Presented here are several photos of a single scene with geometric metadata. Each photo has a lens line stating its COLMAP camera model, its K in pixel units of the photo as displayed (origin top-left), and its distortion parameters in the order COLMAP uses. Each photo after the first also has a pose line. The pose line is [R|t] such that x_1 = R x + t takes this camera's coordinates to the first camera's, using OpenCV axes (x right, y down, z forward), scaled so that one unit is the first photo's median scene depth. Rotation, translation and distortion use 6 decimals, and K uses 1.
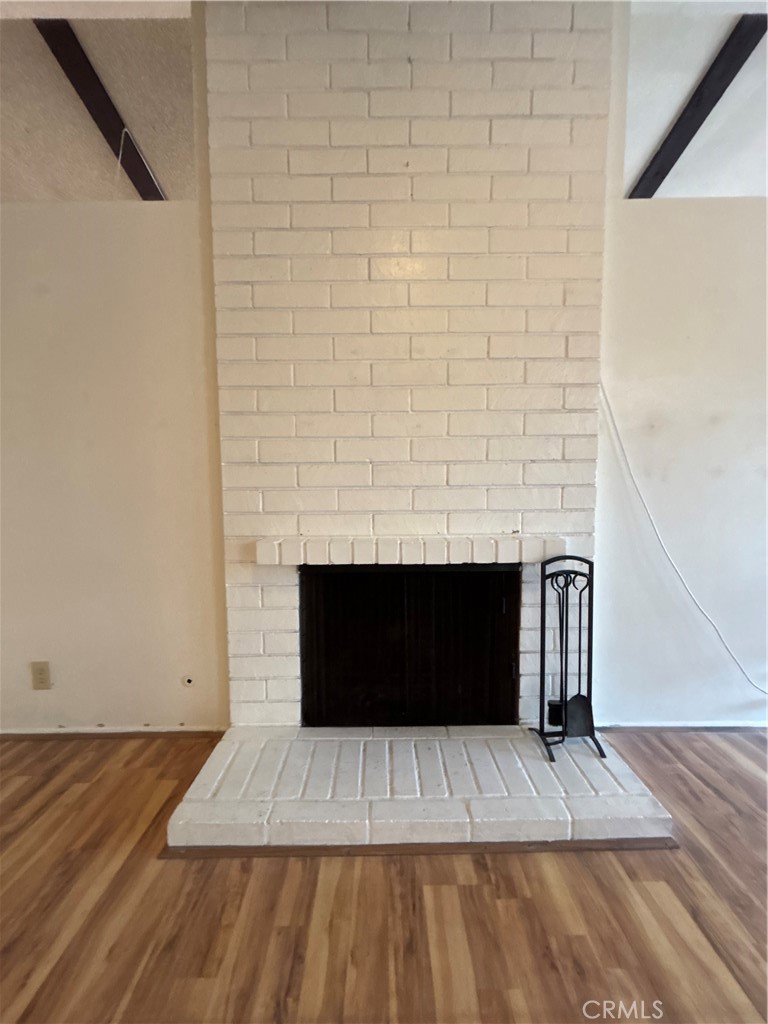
lens RADIAL K [[412.5, 0, 384.0], [0, 412.5, 512.0], [0, 0, 1]] dist [-0.000510, 0.000154]
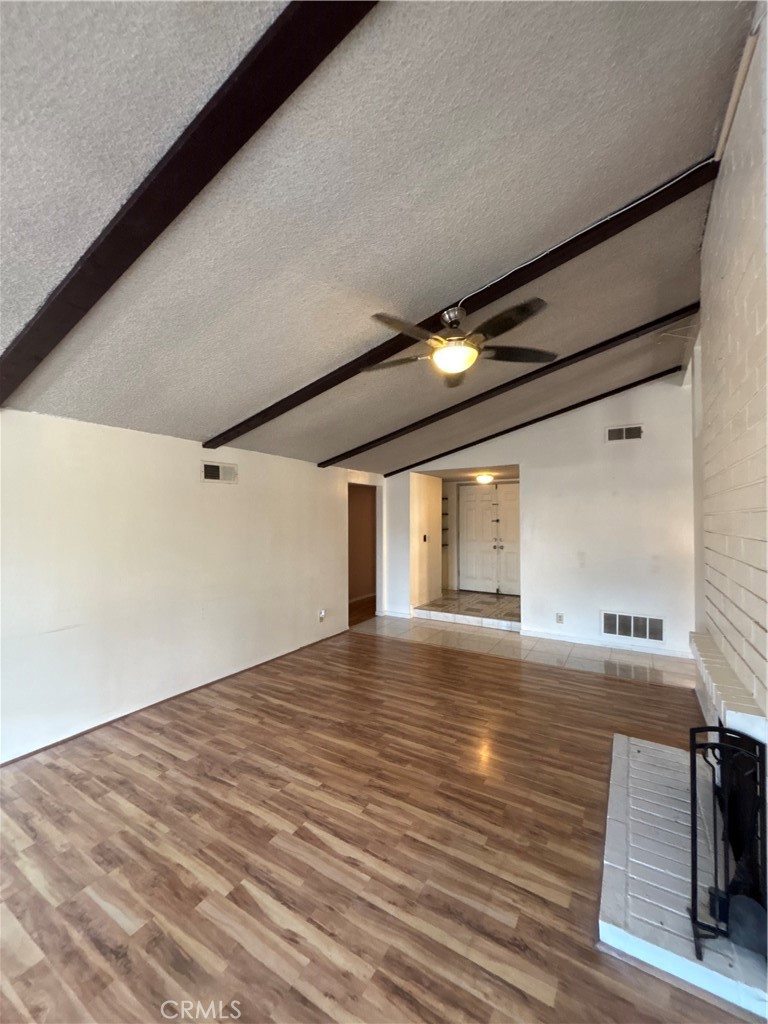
lens RADIAL K [[412.5, 0, 384.0], [0, 412.5, 512.0], [0, 0, 1]] dist [-0.000510, 0.000154]
pose [[-0.528883, -0.009114, -0.848646, 1.640349], [-0.059975, 0.997844, 0.026661, -0.352372], [0.846573, 0.064998, -0.528289, 0.819118]]
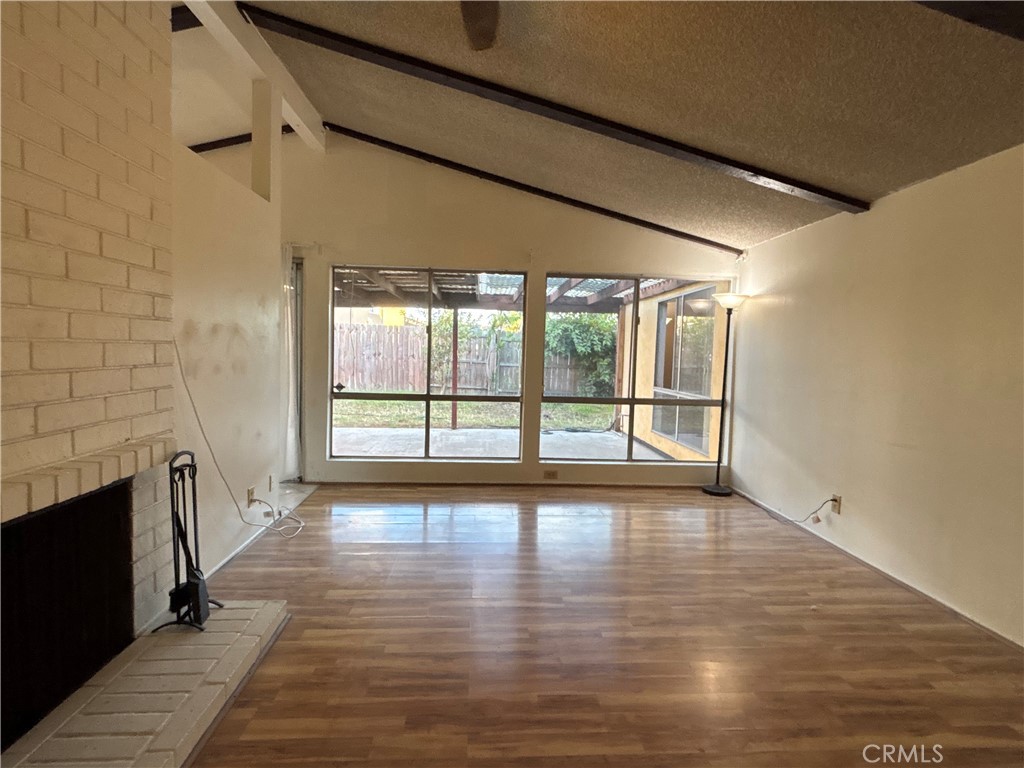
lens RADIAL K [[517.3, 0, 512.0], [0, 517.3, 384.0], [0, 0, 1]] dist [-0.000101, 0.000101]
pose [[-0.055591, -0.061095, 0.996583, -0.981087], [0.053249, 0.996524, 0.064062, -0.117855], [-0.997033, 0.056629, -0.052145, 0.171264]]
